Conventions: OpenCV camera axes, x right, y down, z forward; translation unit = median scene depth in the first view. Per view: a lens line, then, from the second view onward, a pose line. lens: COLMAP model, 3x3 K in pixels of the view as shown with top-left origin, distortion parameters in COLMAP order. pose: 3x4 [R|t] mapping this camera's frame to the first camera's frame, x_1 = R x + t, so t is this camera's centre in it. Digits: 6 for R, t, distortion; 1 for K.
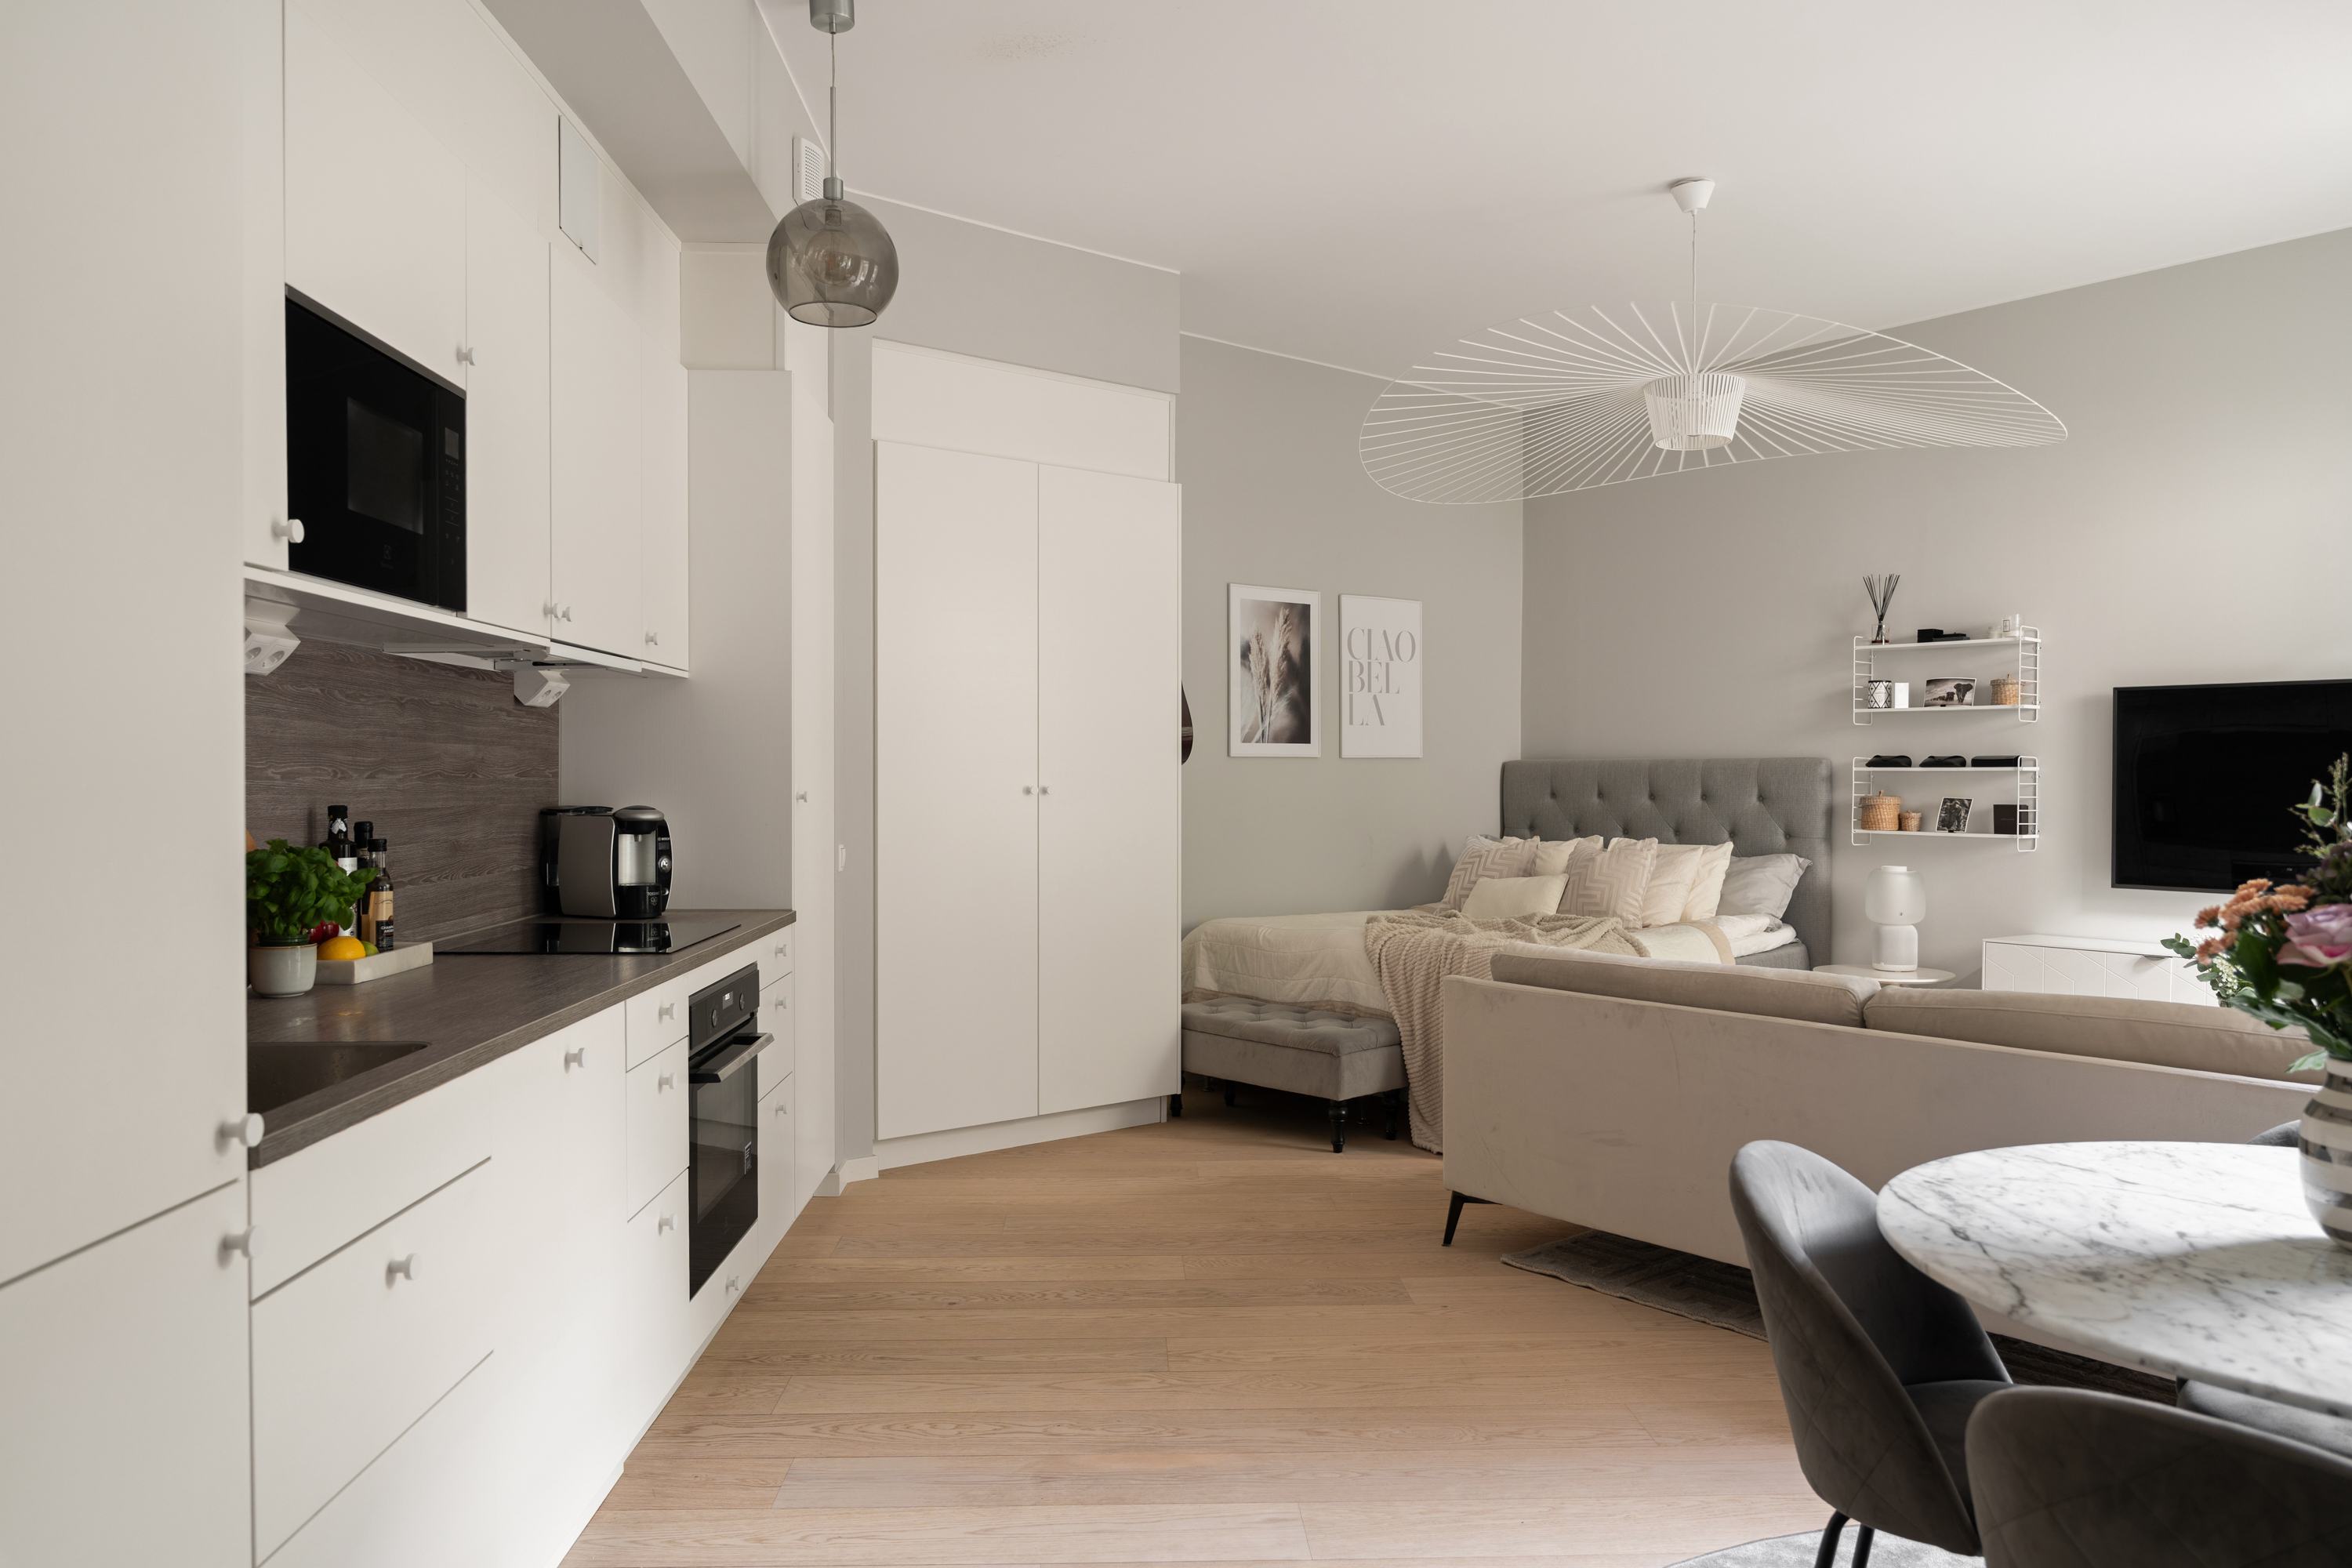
lens RADIAL K [[1627.2, 0, 1176.0], [0, 1627.2, 784.0], [0, 0, 1]] dist [-0.018788, 0.023737]
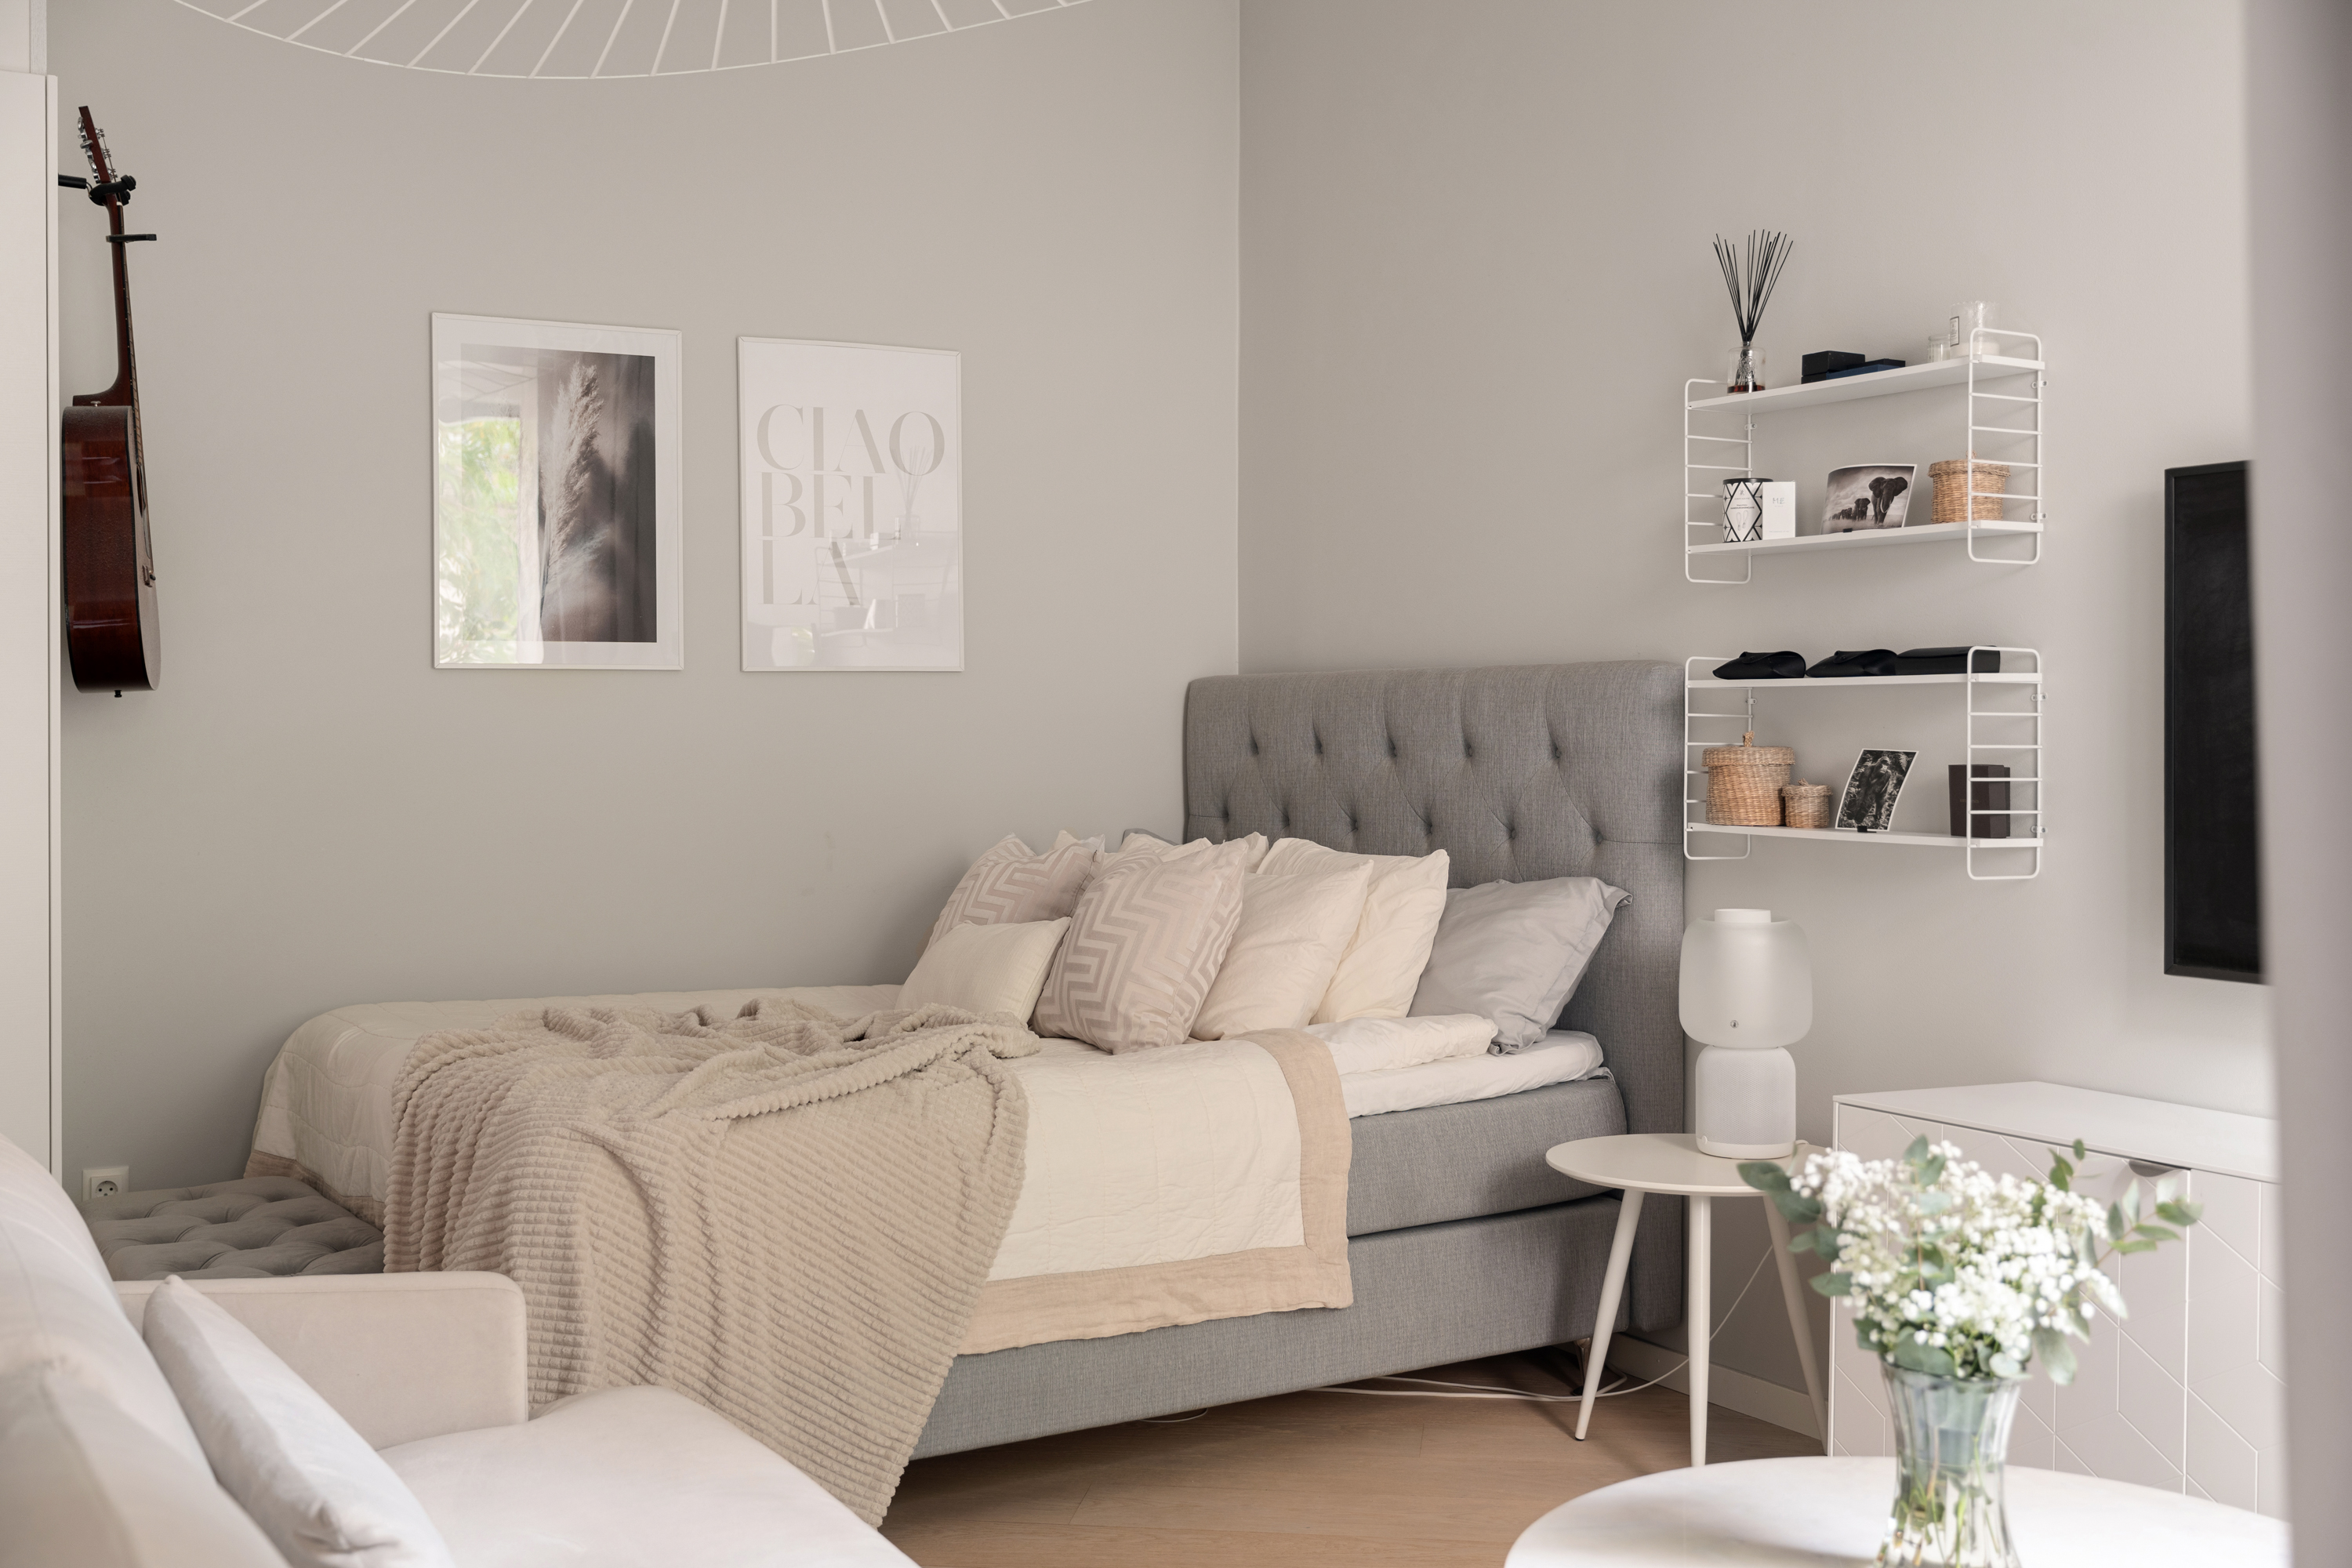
lens RADIAL K [[2491.0, 0, 1173.7], [0, 2491.0, 714.9], [0, 0, 1]] dist [0.007798, 0.003587]
pose [[0.984299, -0.004316, -0.176456, 0.428170], [0.002453, 0.999939, -0.010778, 0.006313], [0.176492, 0.010176, 0.984249, 0.342505]]
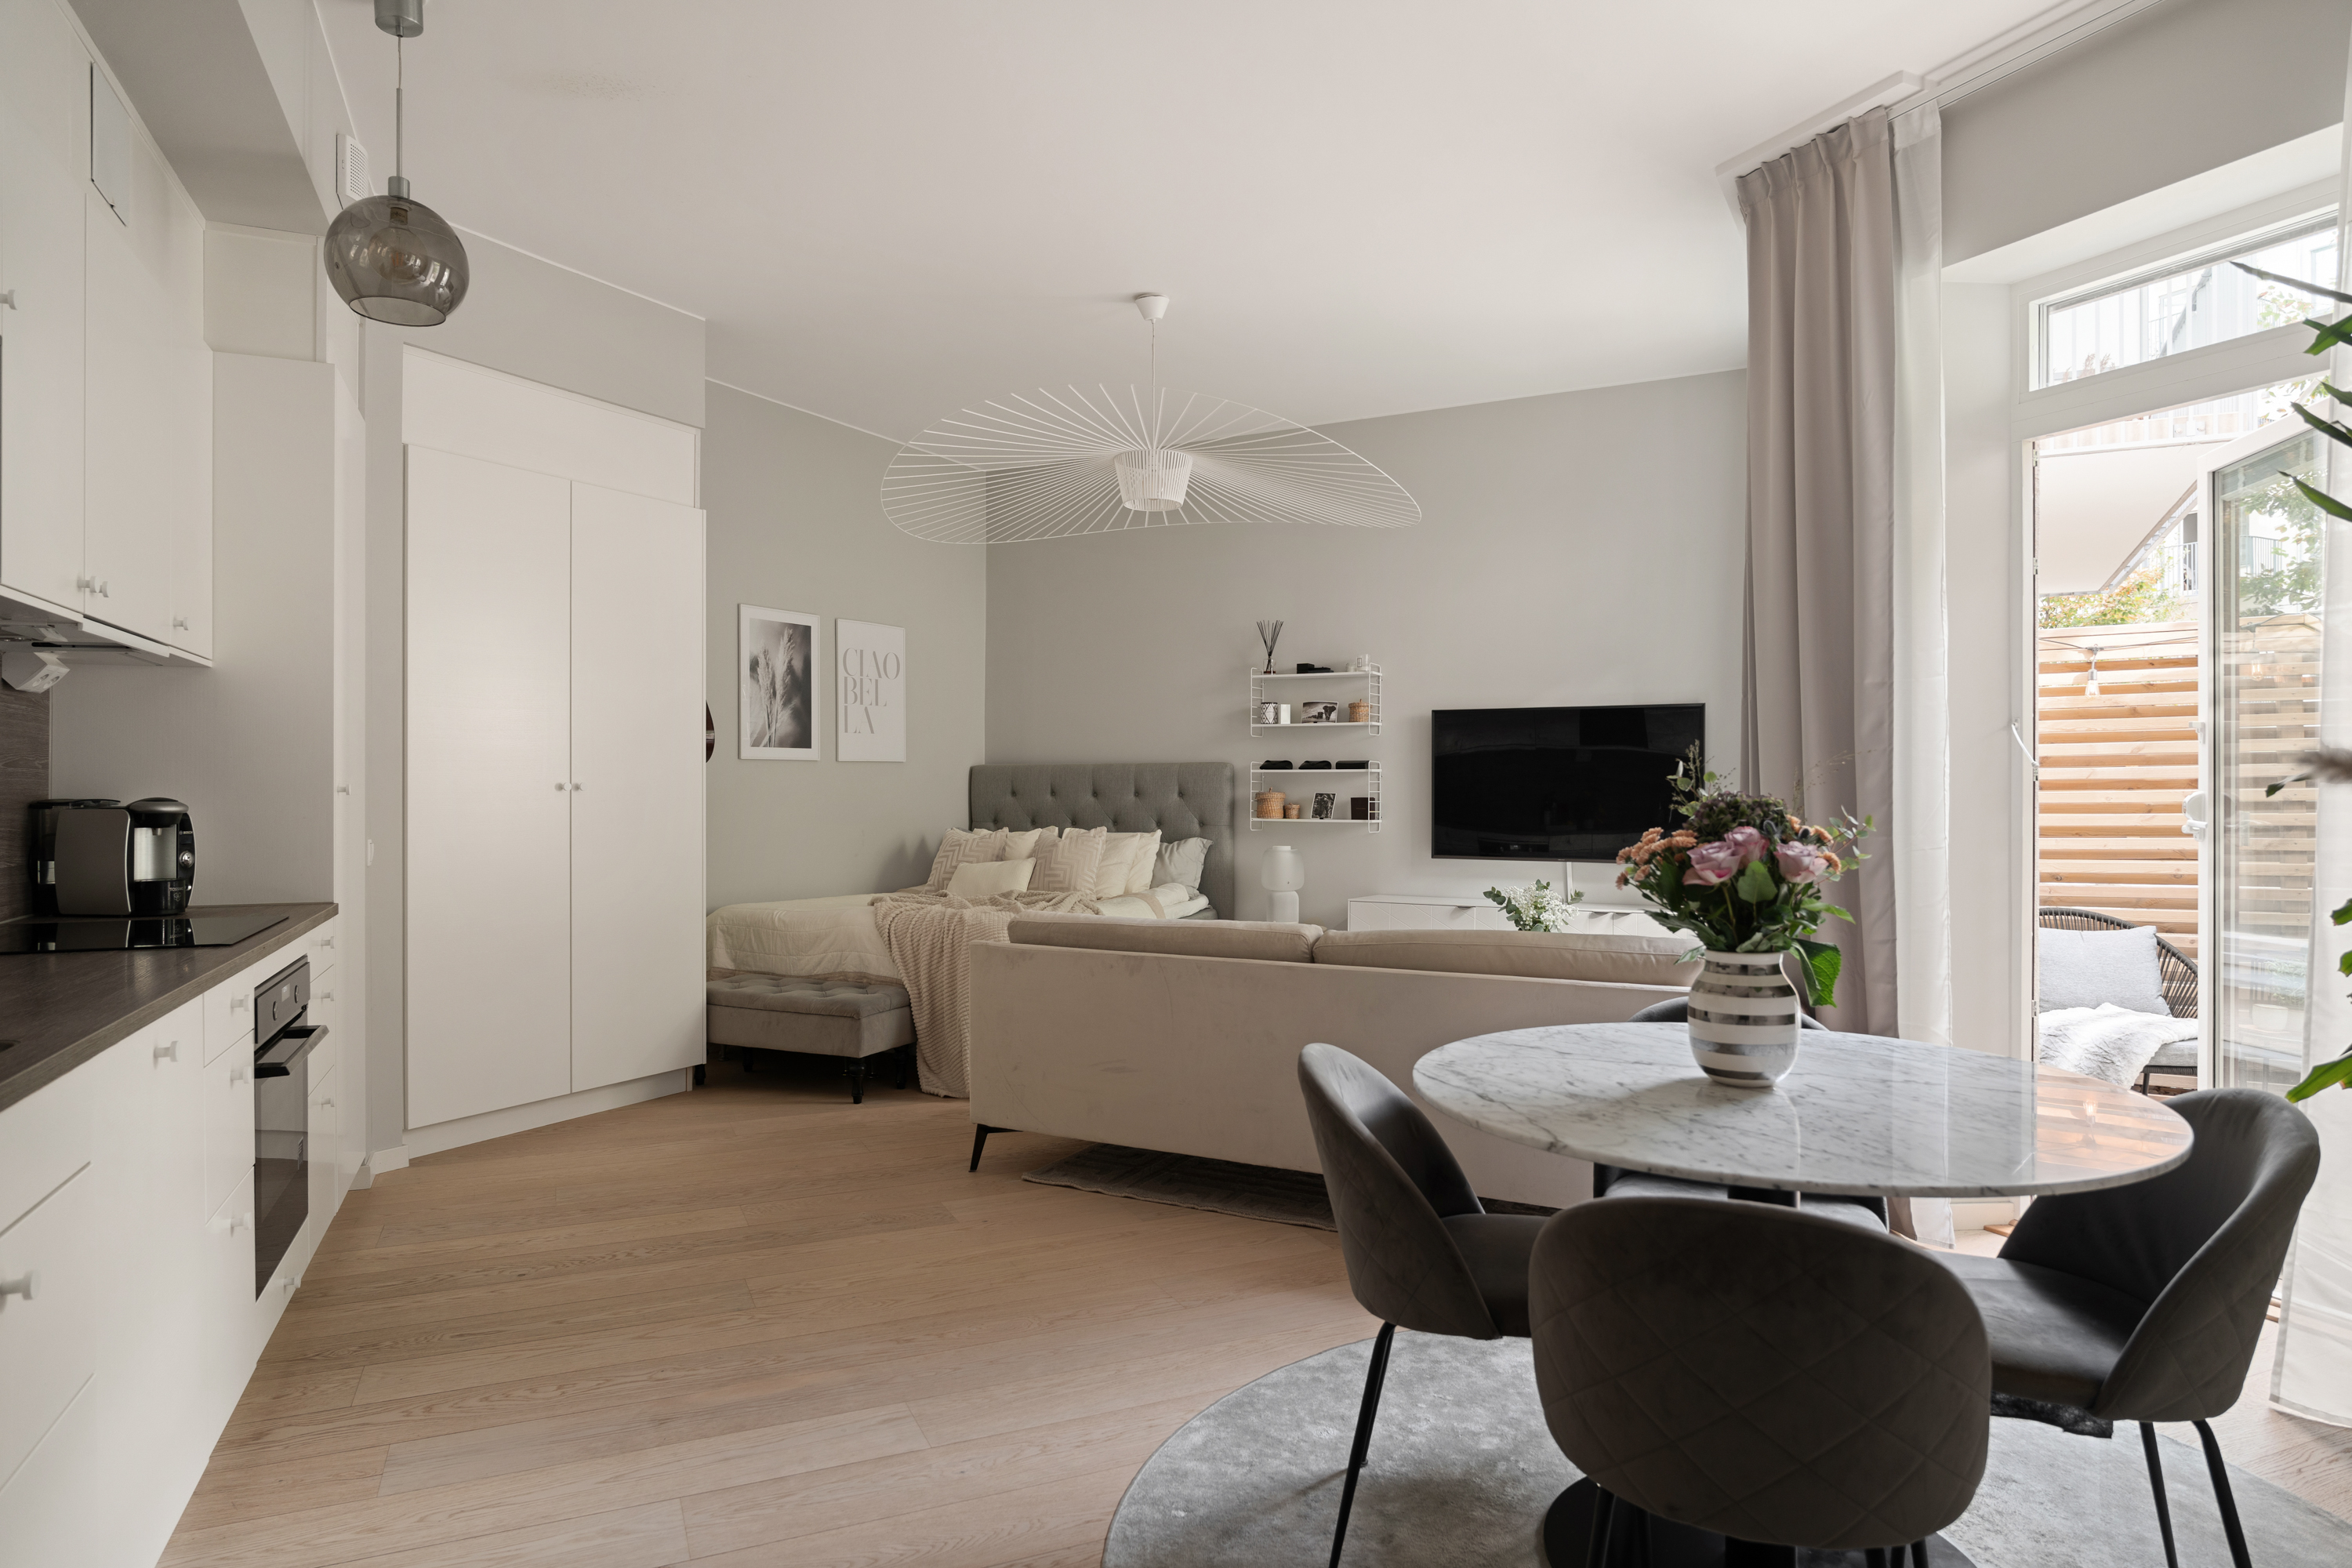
lens RADIAL K [[1376.8, 0, 1176.5], [0, 1376.8, 778.6], [0, 0, 1]] dist [-0.012420, 0.002731]
pose [[0.925008, 0.000243, 0.379949, -0.054151], [0.004047, 0.999937, -0.010492, 0.008558], [-0.379927, 0.011243, 0.924948, 0.016936]]
